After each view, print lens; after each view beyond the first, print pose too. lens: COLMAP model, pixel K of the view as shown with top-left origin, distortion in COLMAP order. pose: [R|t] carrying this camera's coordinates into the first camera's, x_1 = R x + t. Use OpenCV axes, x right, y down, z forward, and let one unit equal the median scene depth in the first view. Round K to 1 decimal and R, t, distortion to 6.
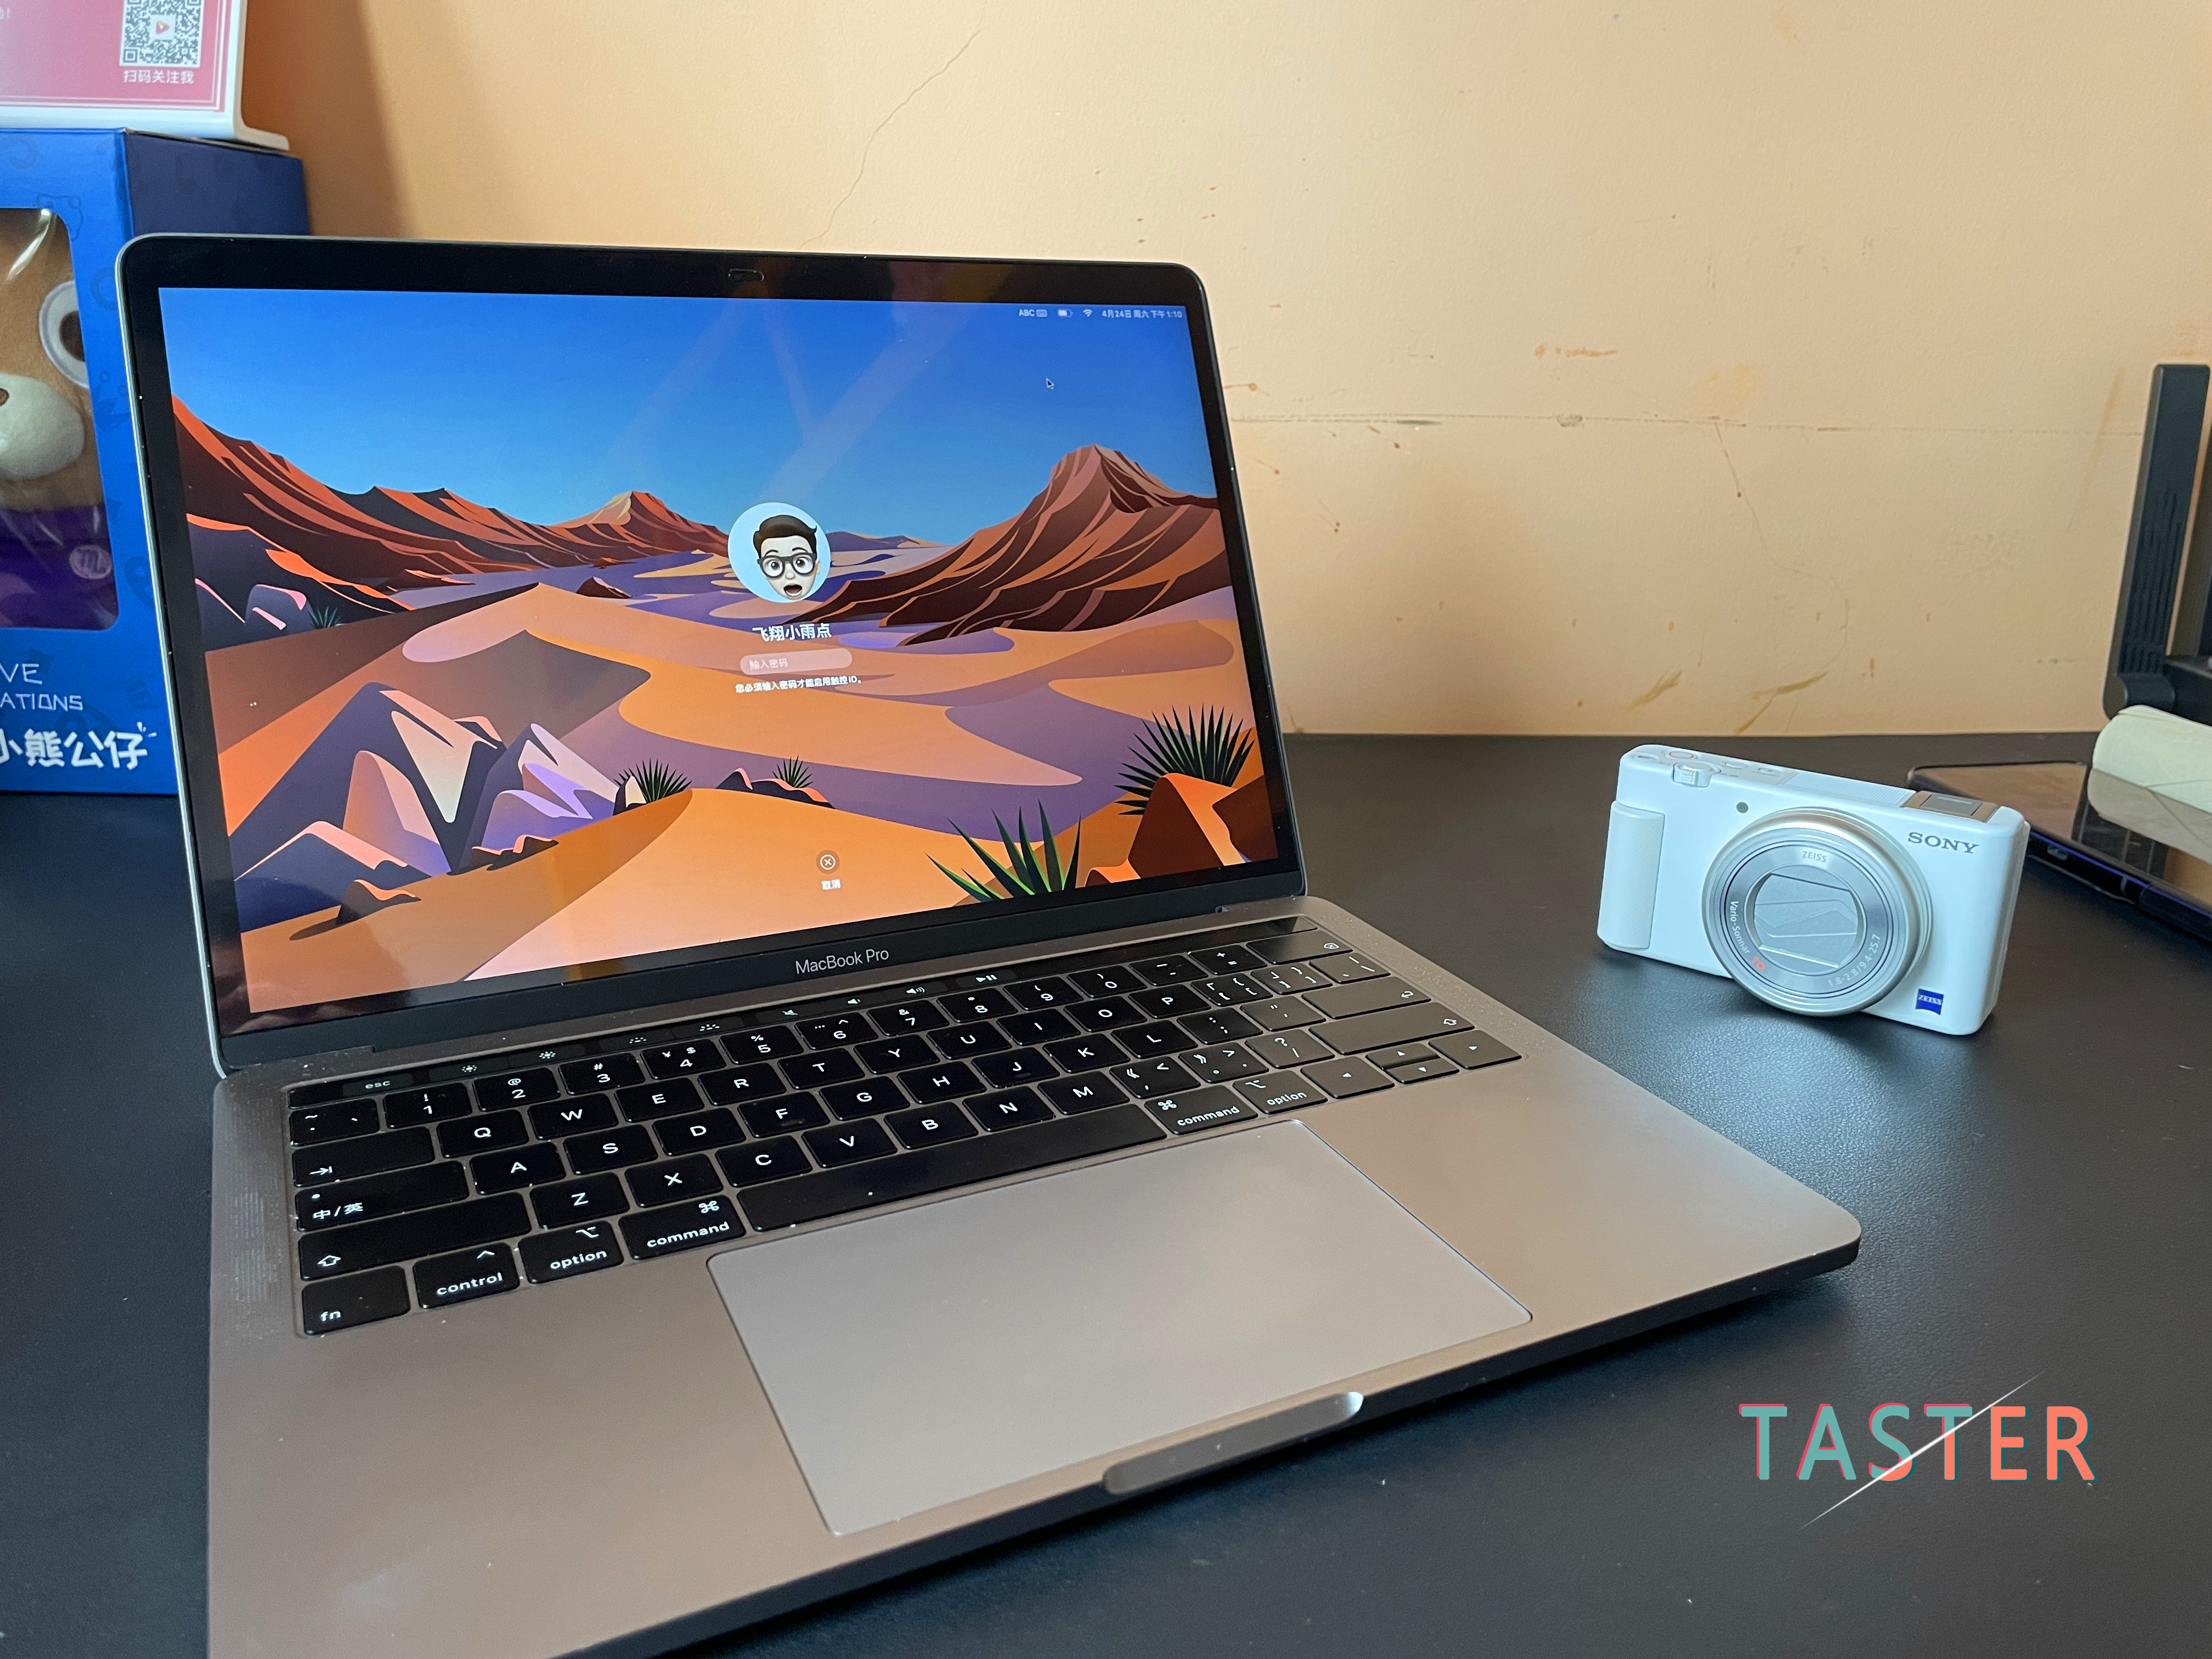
lens RADIAL K [[1709.1, 0, 1126.9], [0, 1709.1, 812.1], [0, 0, 1]] dist [0.086641, -0.135345]
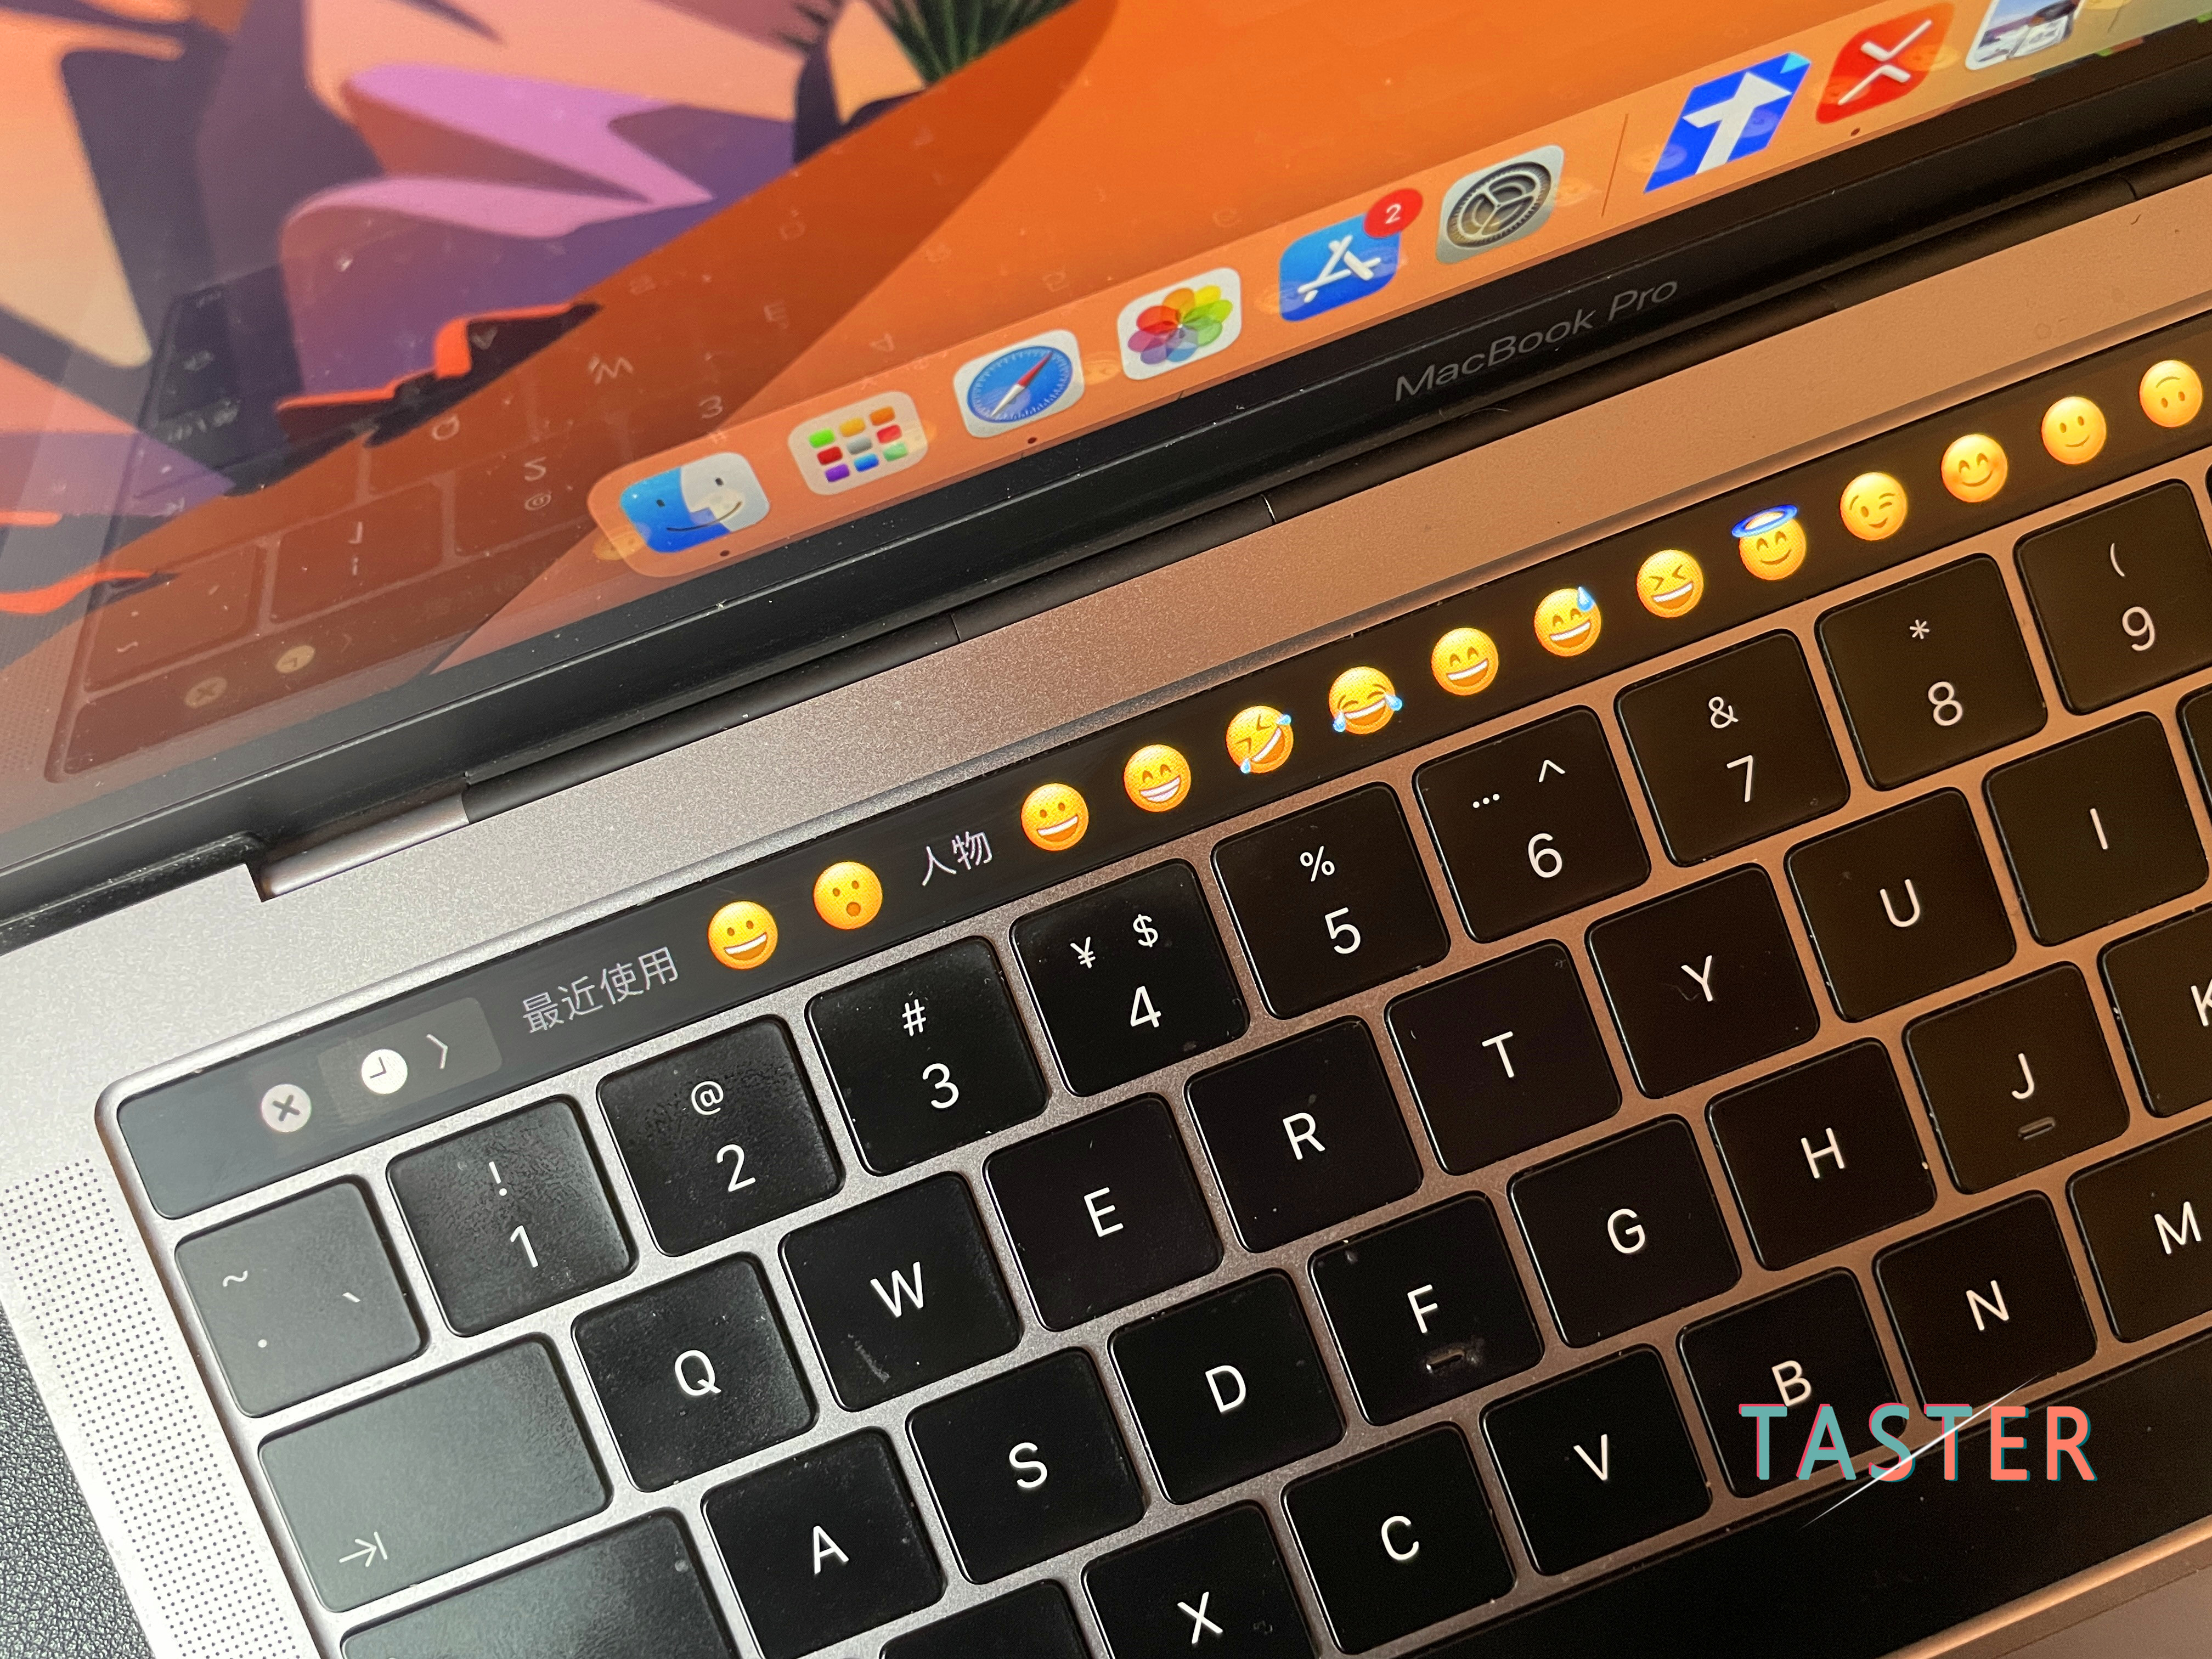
lens RADIAL K [[1709.1, 0, 1100.2], [0, 1709.1, 831.7], [0, 0, 1]] dist [0.086641, -0.135345]
pose [[0.994649, 0.097667, 0.033674, -0.253869], [-0.058601, 0.264962, 0.962476, -0.193379], [0.085080, -0.959300, 0.269268, 0.845810]]
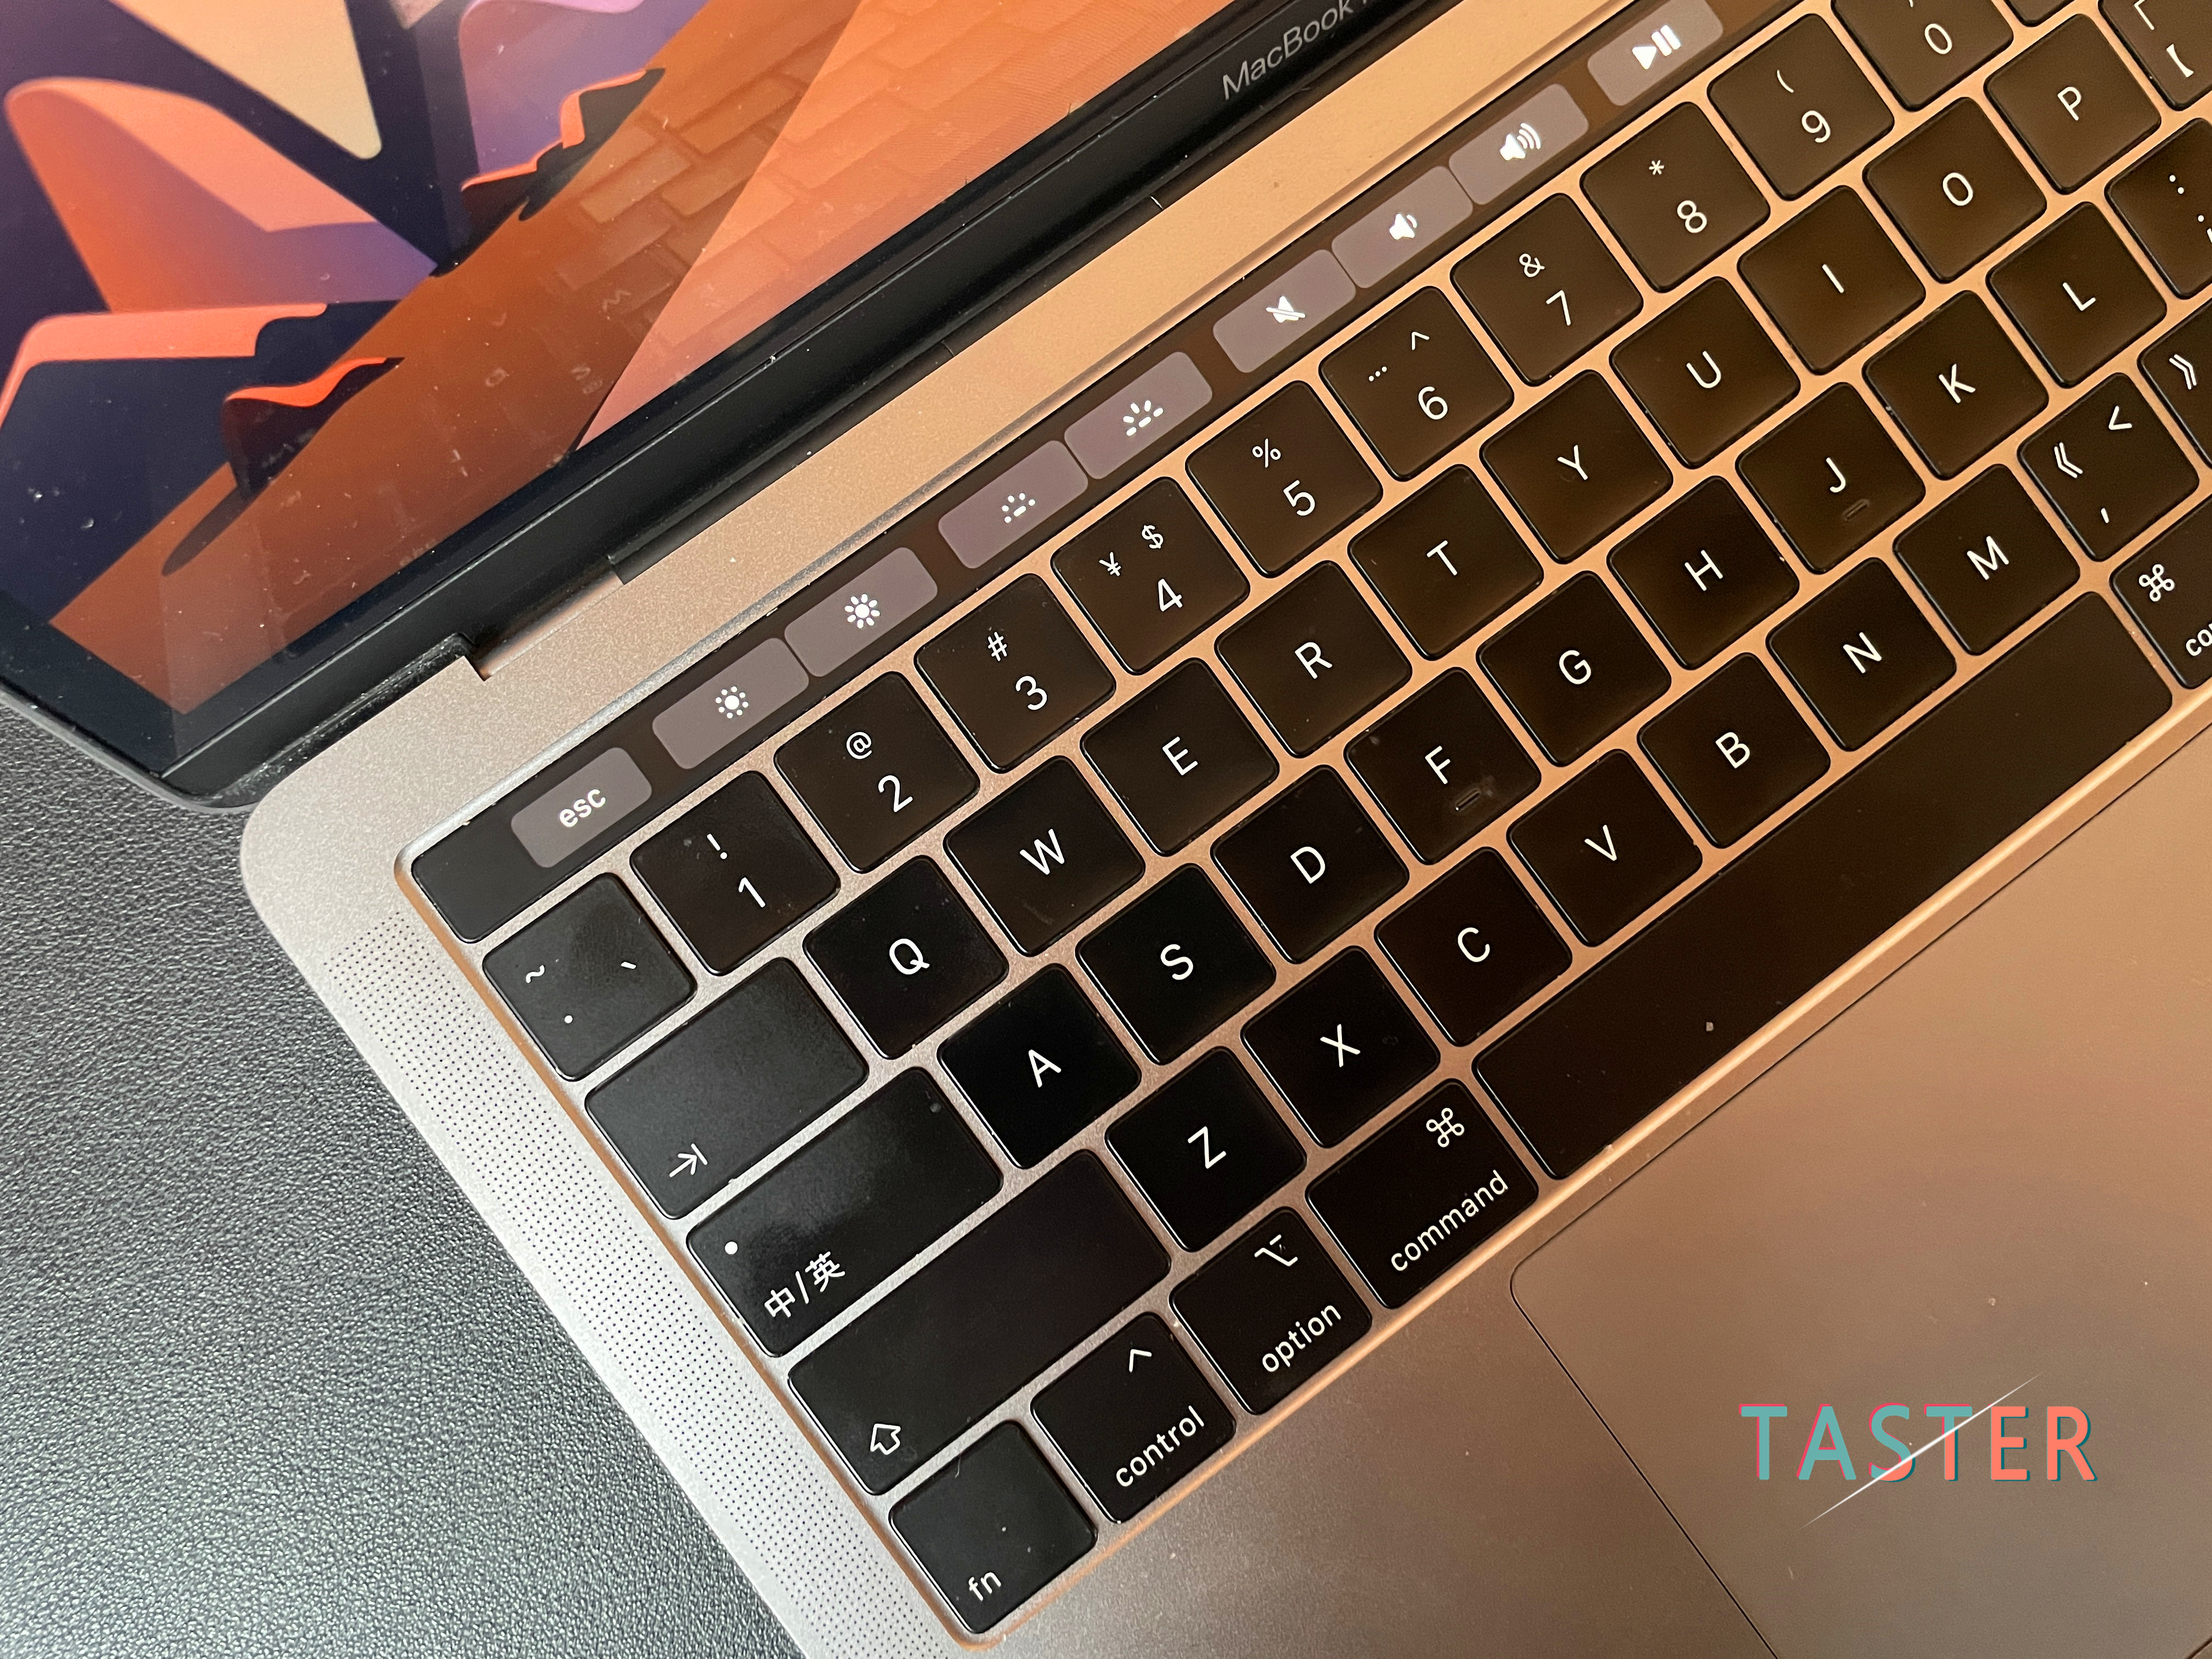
lens RADIAL K [[1709.1, 0, 1110.9], [0, 1709.1, 842.5], [0, 0, 1]] dist [0.086641, -0.135345]
pose [[0.983628, -0.169774, 0.060435, -0.280885], [0.002059, 0.345926, 0.938259, -0.244585], [-0.180198, -0.922774, 0.340612, 0.704221]]
